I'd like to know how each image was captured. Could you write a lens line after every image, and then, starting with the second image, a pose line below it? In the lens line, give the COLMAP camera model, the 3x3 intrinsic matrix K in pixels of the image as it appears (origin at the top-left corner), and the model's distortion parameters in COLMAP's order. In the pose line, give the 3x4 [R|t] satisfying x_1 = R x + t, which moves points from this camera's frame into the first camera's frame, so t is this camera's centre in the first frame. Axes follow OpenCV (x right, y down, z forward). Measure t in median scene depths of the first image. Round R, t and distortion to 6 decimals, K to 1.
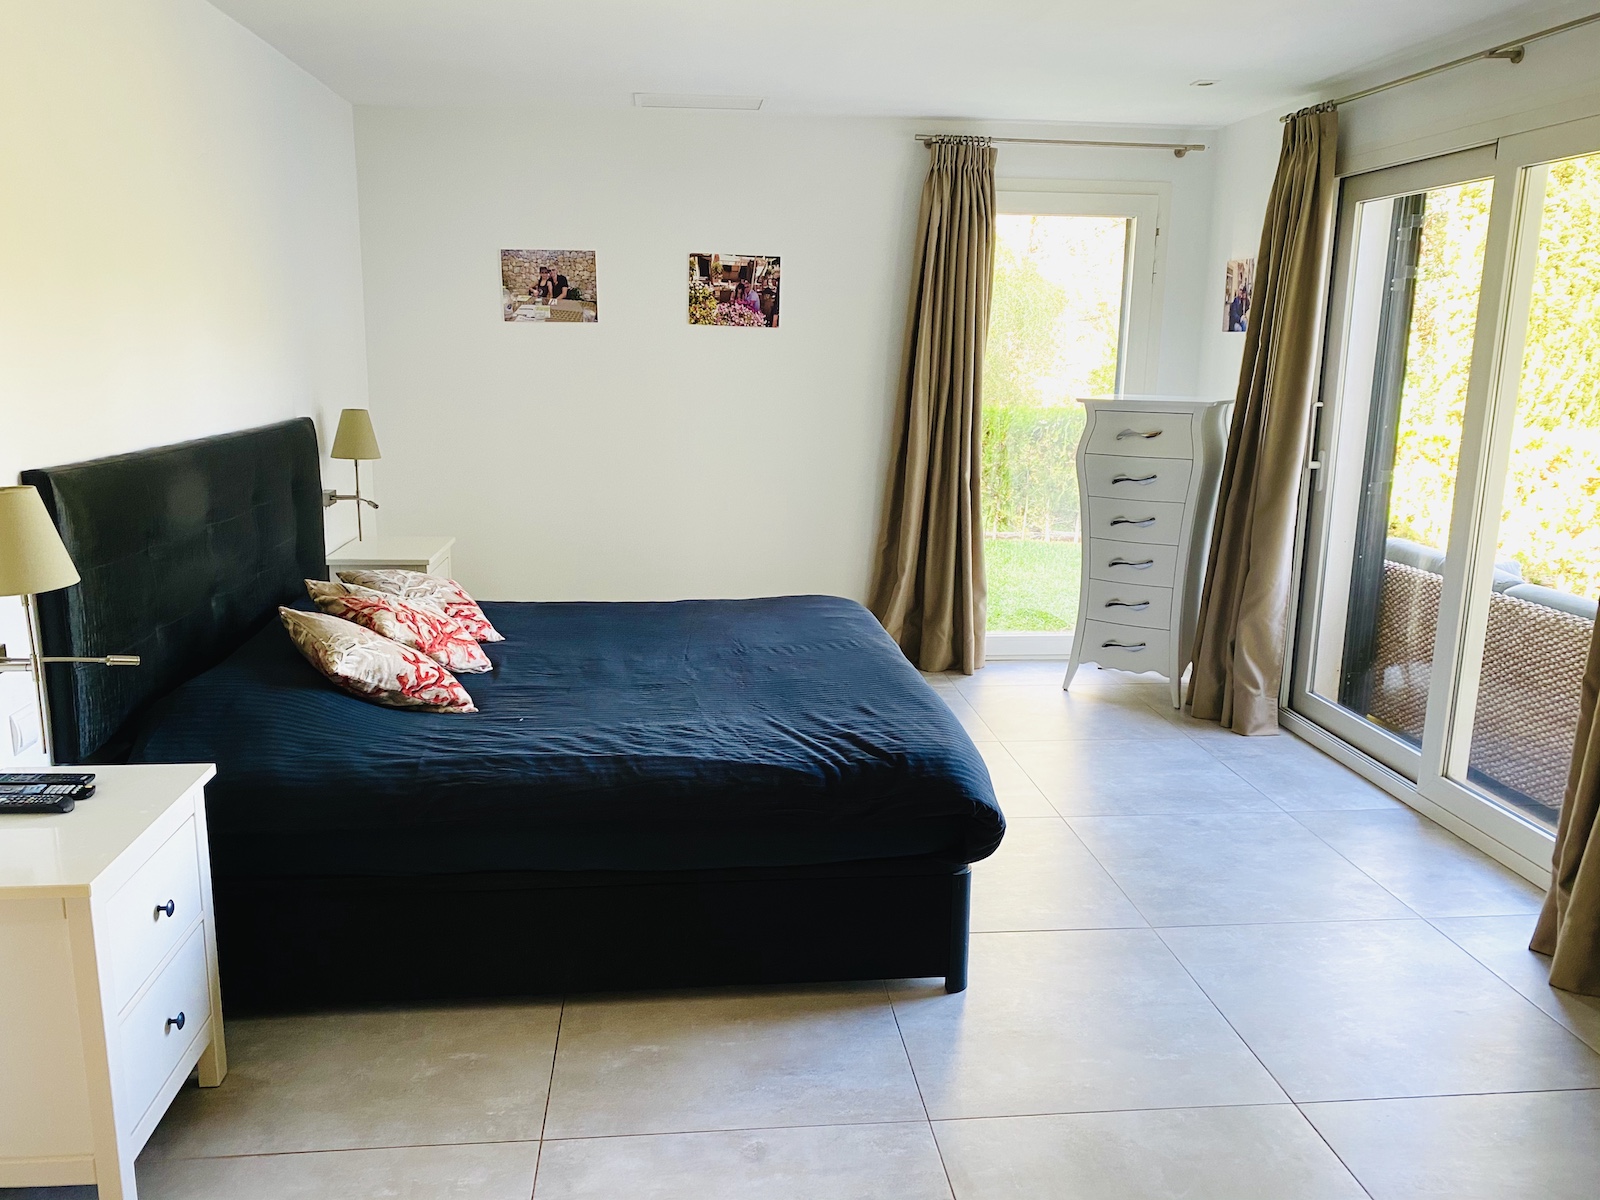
lens RADIAL K [[1210.7, 0, 800.0], [0, 1210.7, 600.0], [0, 0, 1]] dist [0.040324, -0.076970]
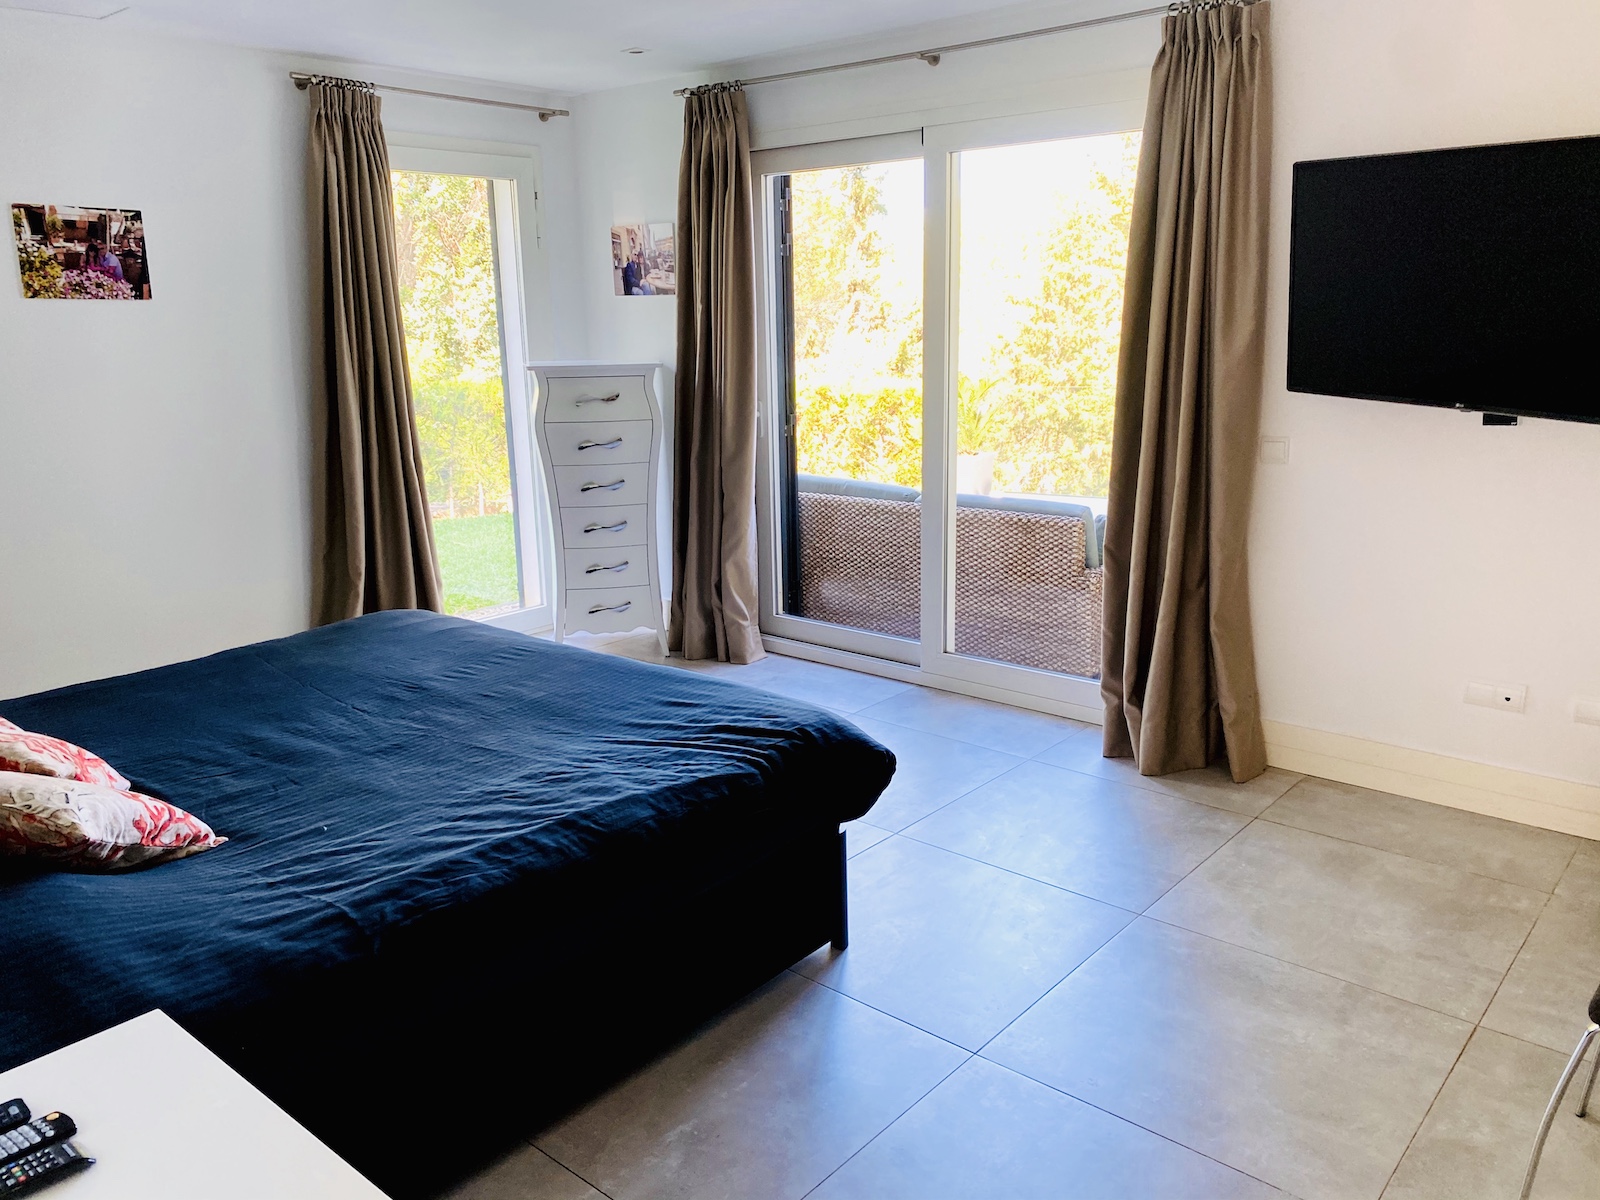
lens RADIAL K [[1205.6, 0, 800.0], [0, 1205.6, 600.0], [0, 0, 1]] dist [0.007405, -0.029103]
pose [[0.720912, -0.187344, 0.667225, -0.284124], [0.170178, 0.981145, 0.091616, -0.033028], [-0.671808, 0.047500, 0.739201, 0.146692]]
